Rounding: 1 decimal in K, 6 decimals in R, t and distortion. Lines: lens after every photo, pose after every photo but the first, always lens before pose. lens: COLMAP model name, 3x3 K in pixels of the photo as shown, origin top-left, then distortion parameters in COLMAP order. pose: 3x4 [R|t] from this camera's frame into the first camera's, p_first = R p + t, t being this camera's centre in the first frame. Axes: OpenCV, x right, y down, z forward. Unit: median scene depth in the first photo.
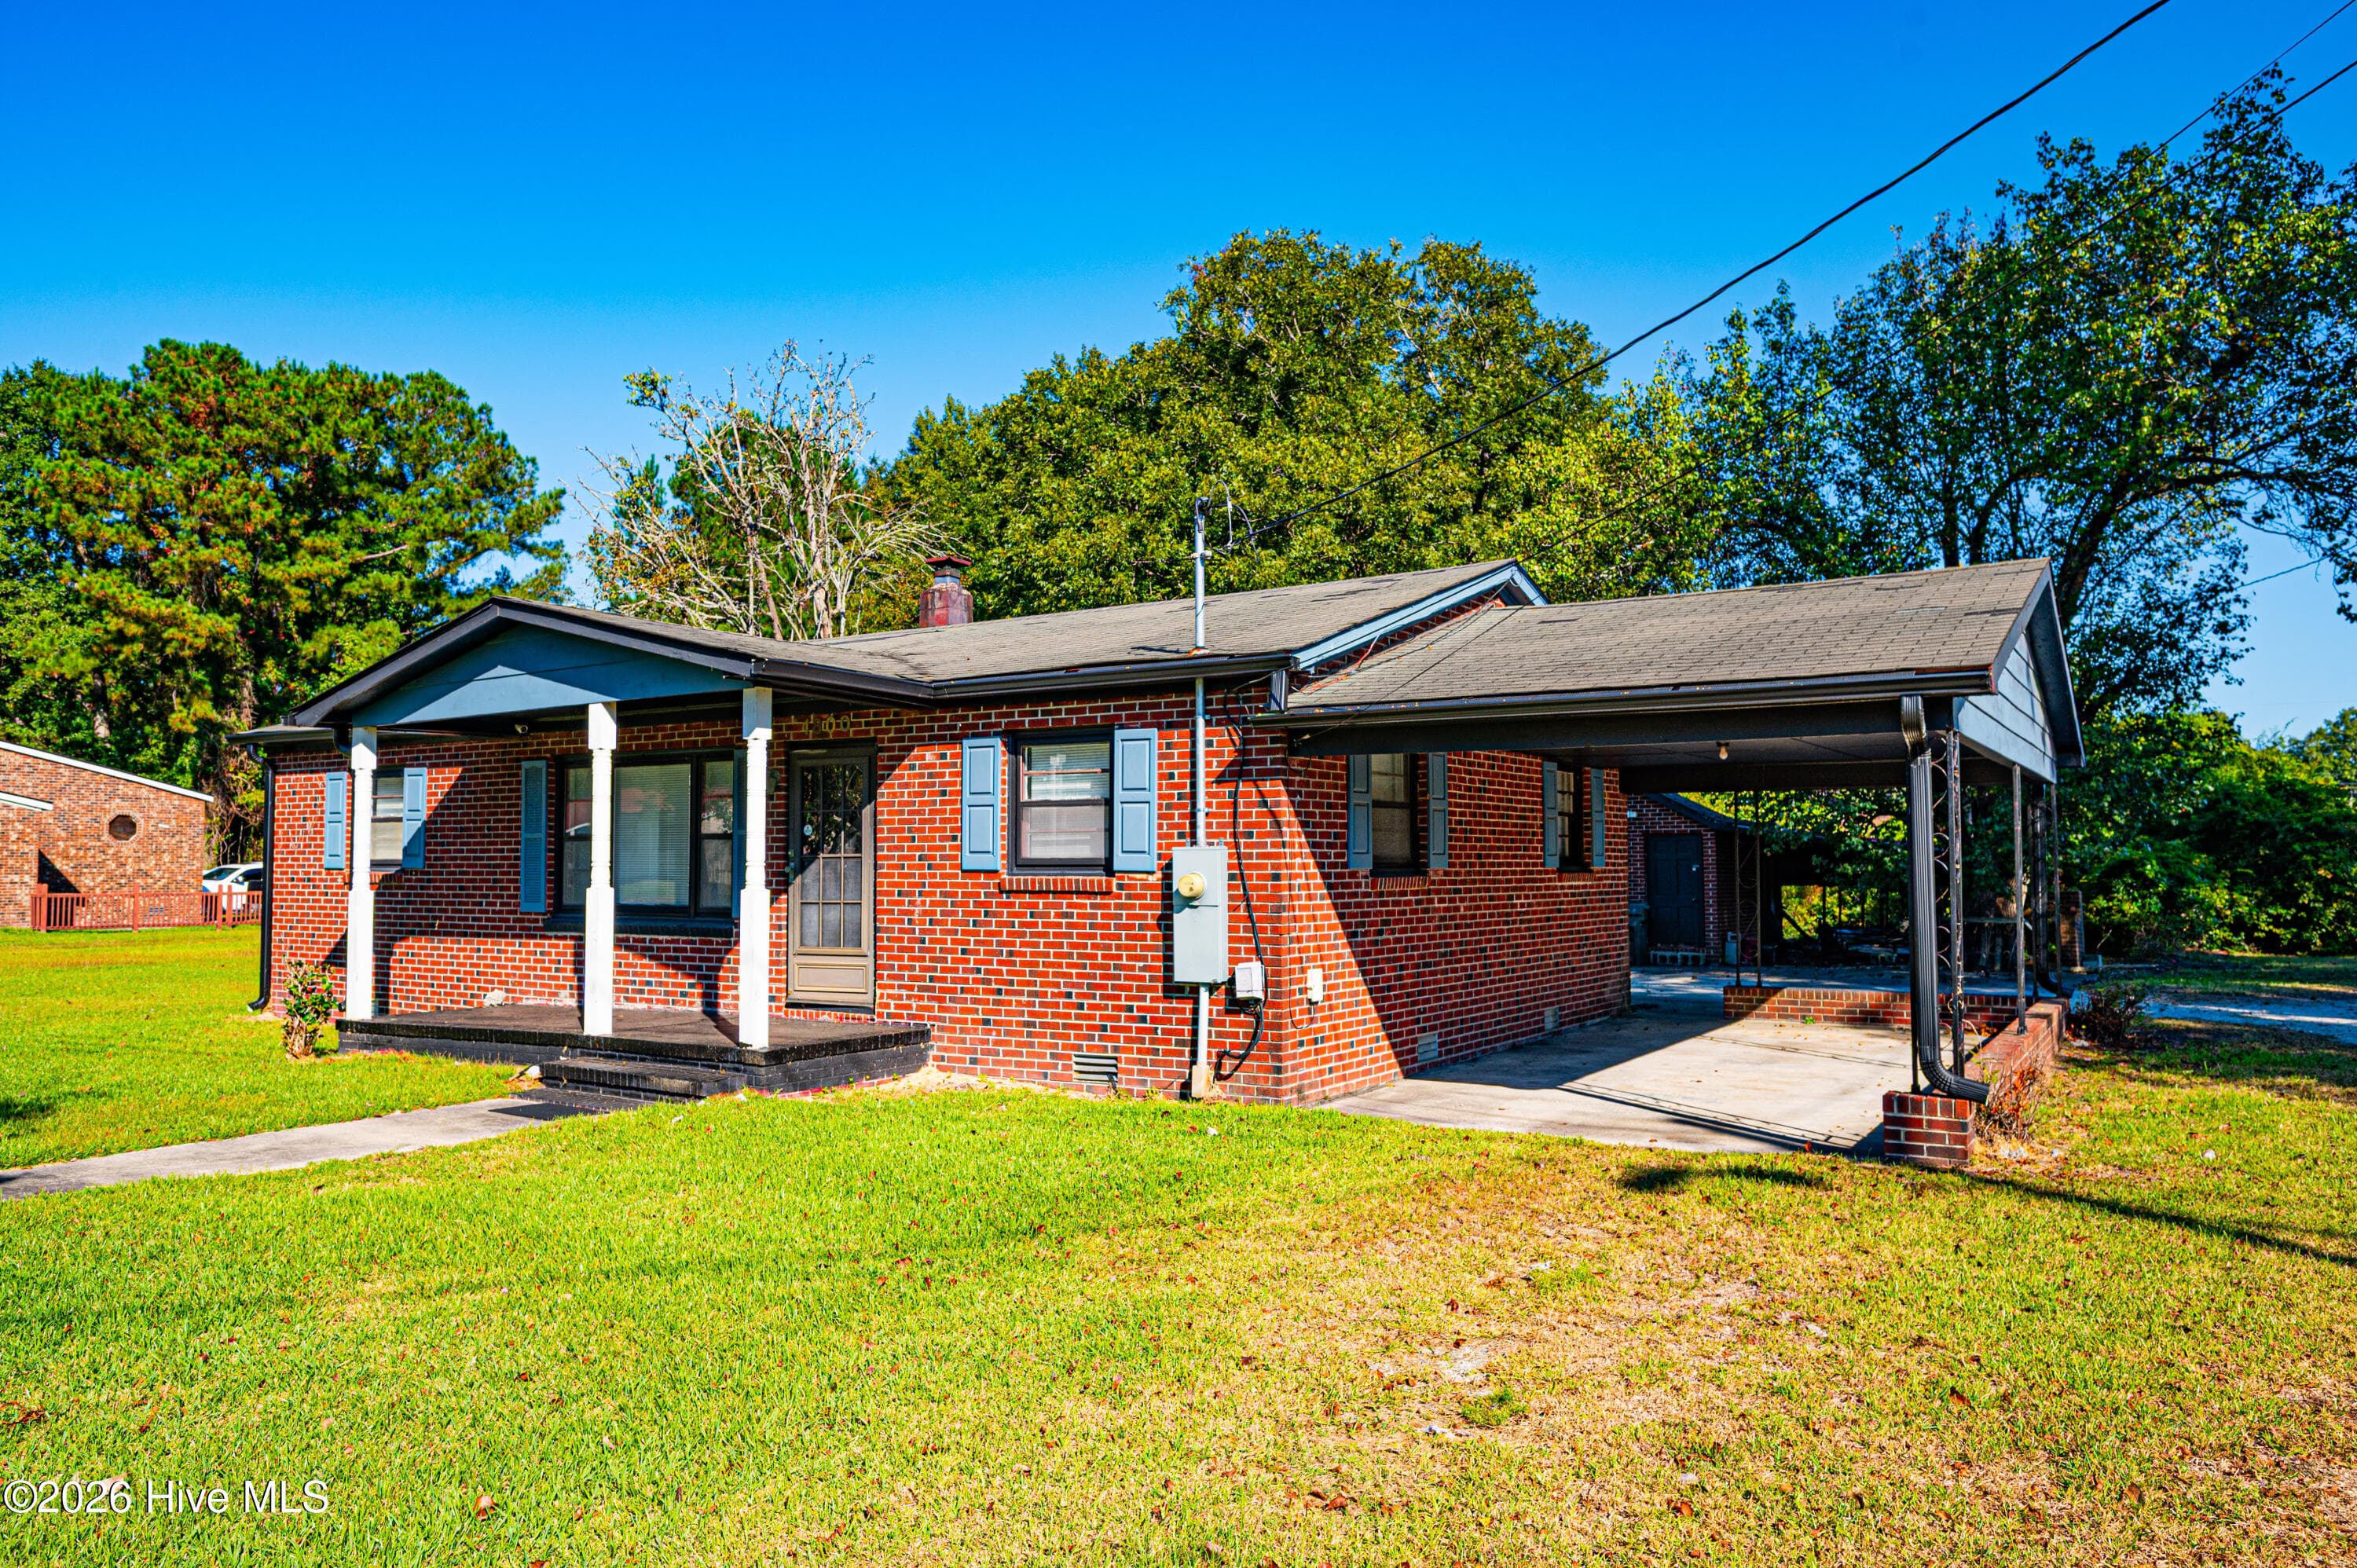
lens RADIAL K [[1645.6, 0, 1200.4], [0, 1645.6, 781.3], [0, 0, 1]] dist [0.004393, -0.001649]
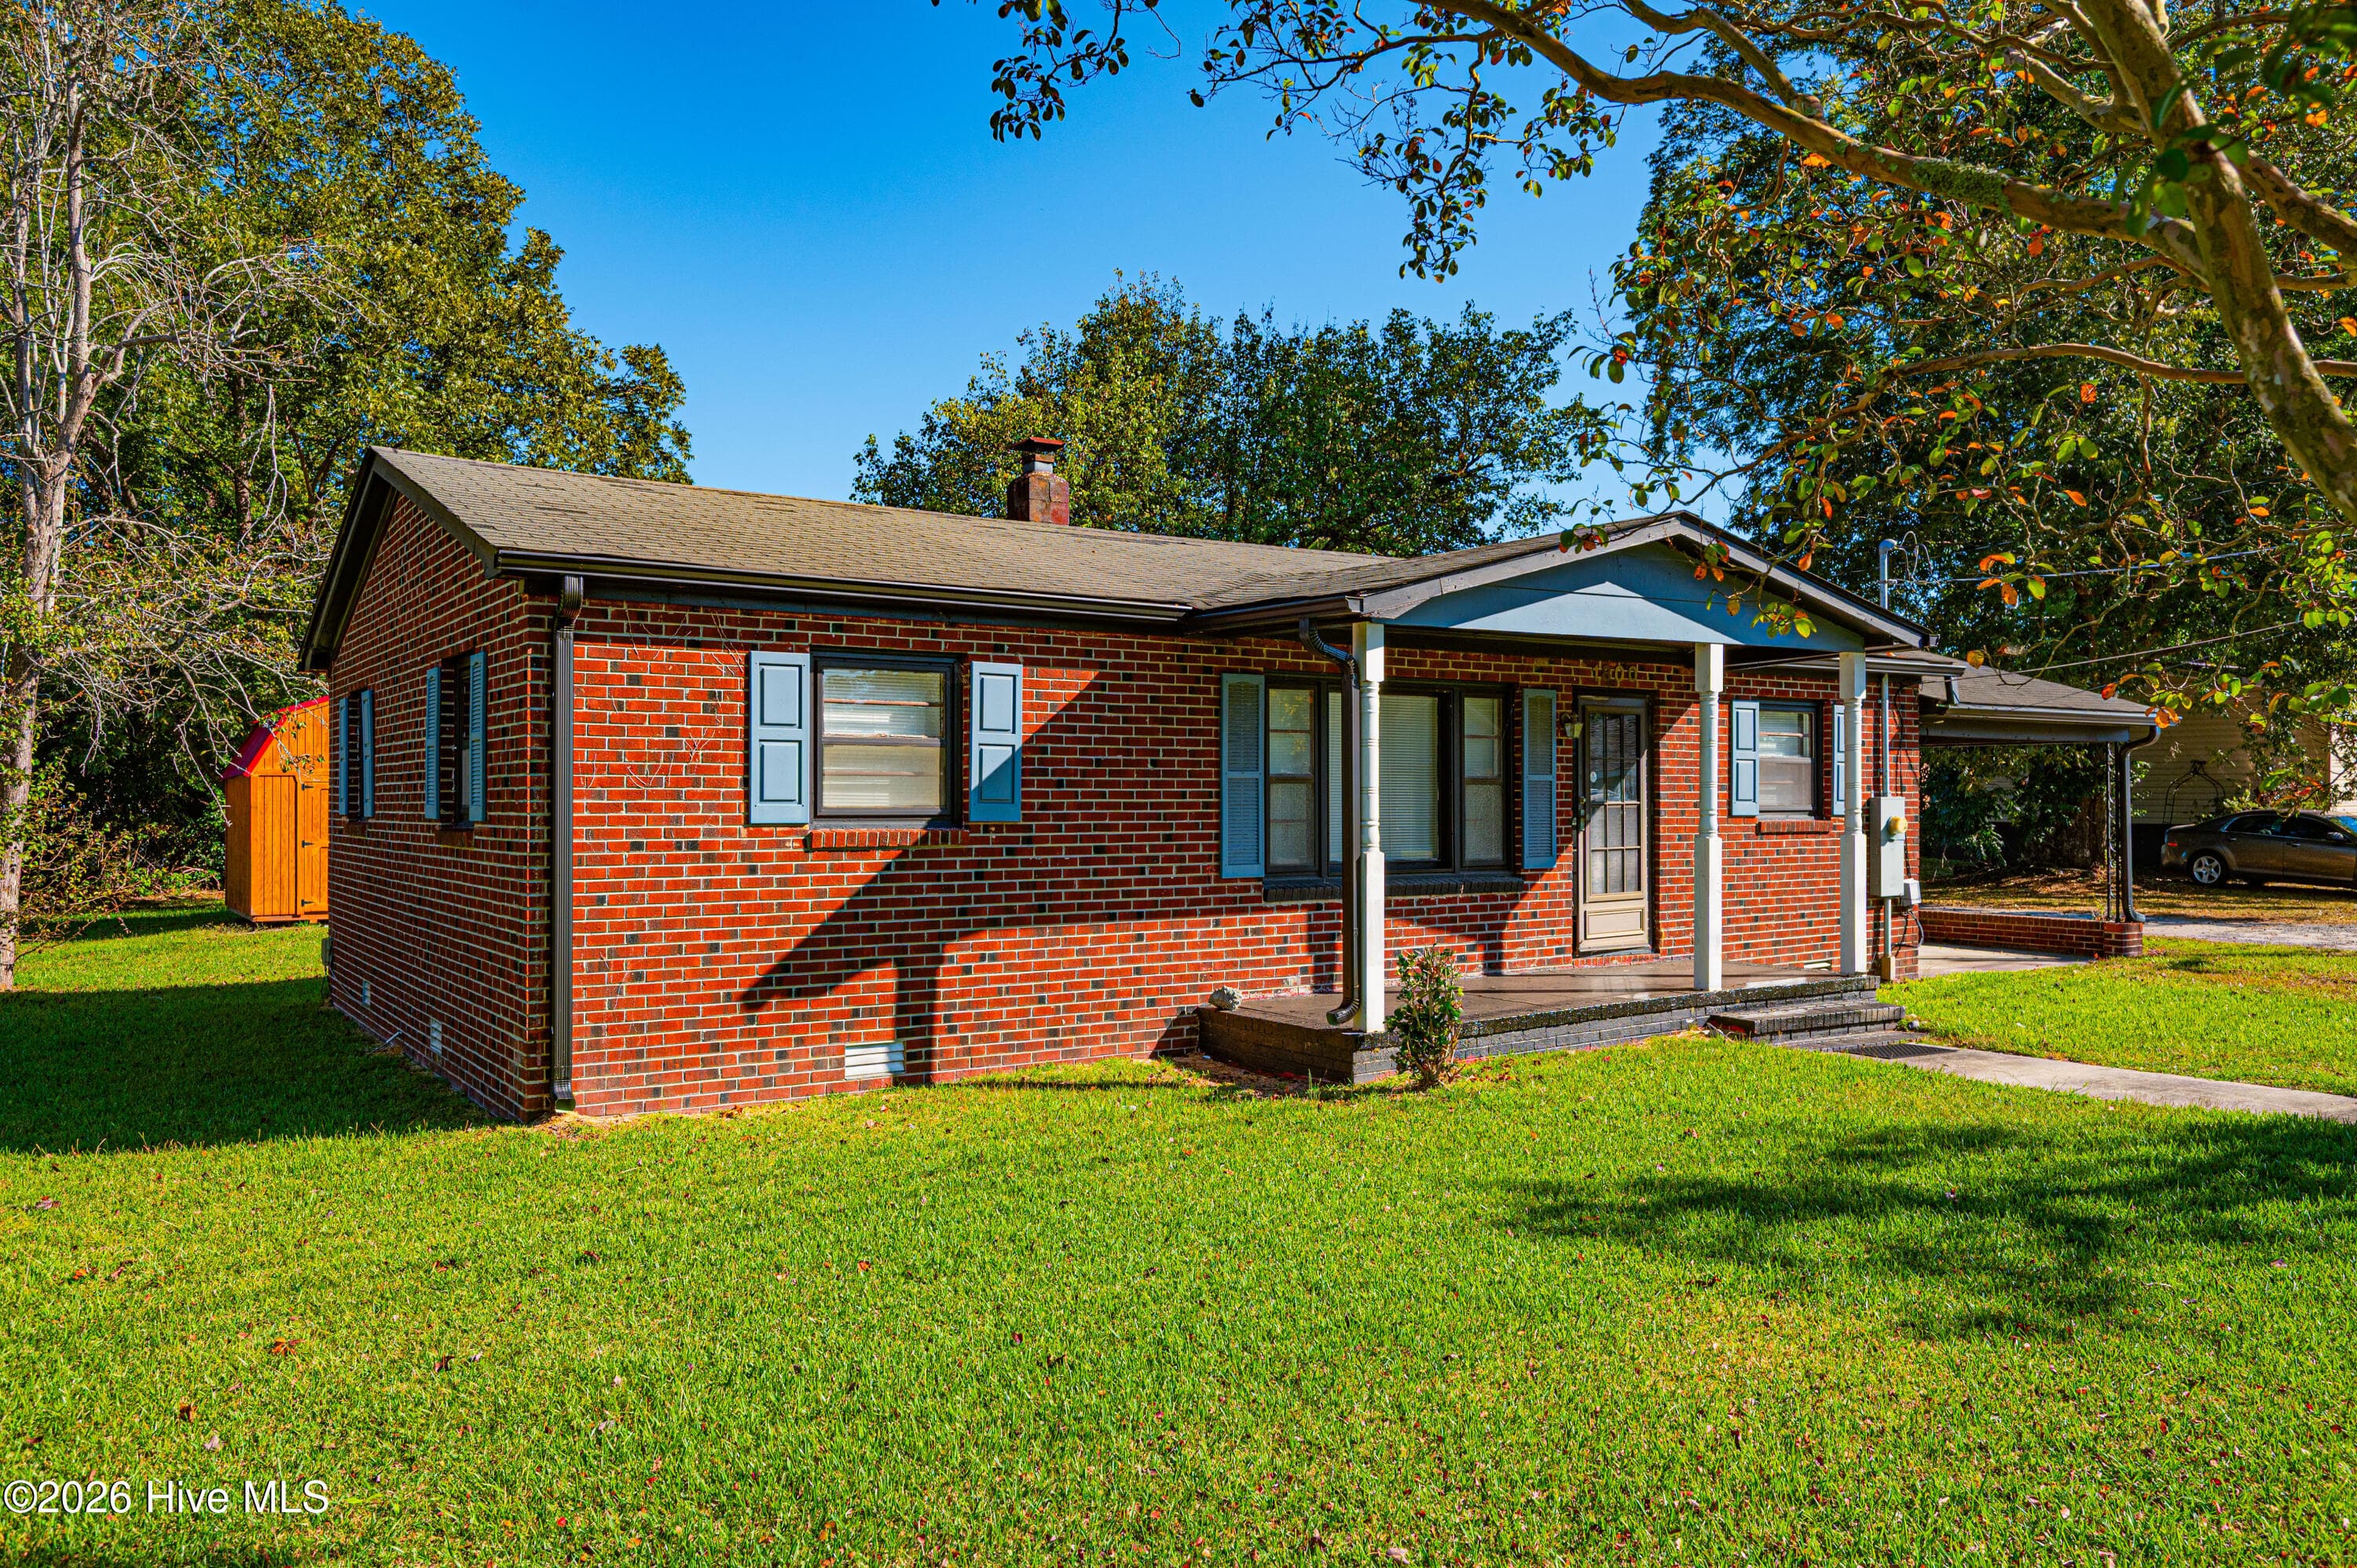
lens RADIAL K [[1645.6, 0, 1200.1], [0, 1645.6, 791.4], [0, 0, 1]] dist [0.004393, -0.001649]
pose [[0.401371, 0.008932, 0.915872, -1.161969], [-0.040631, 0.999142, 0.008062, 0.037308], [-0.915014, -0.040449, 0.401390, 0.764589]]
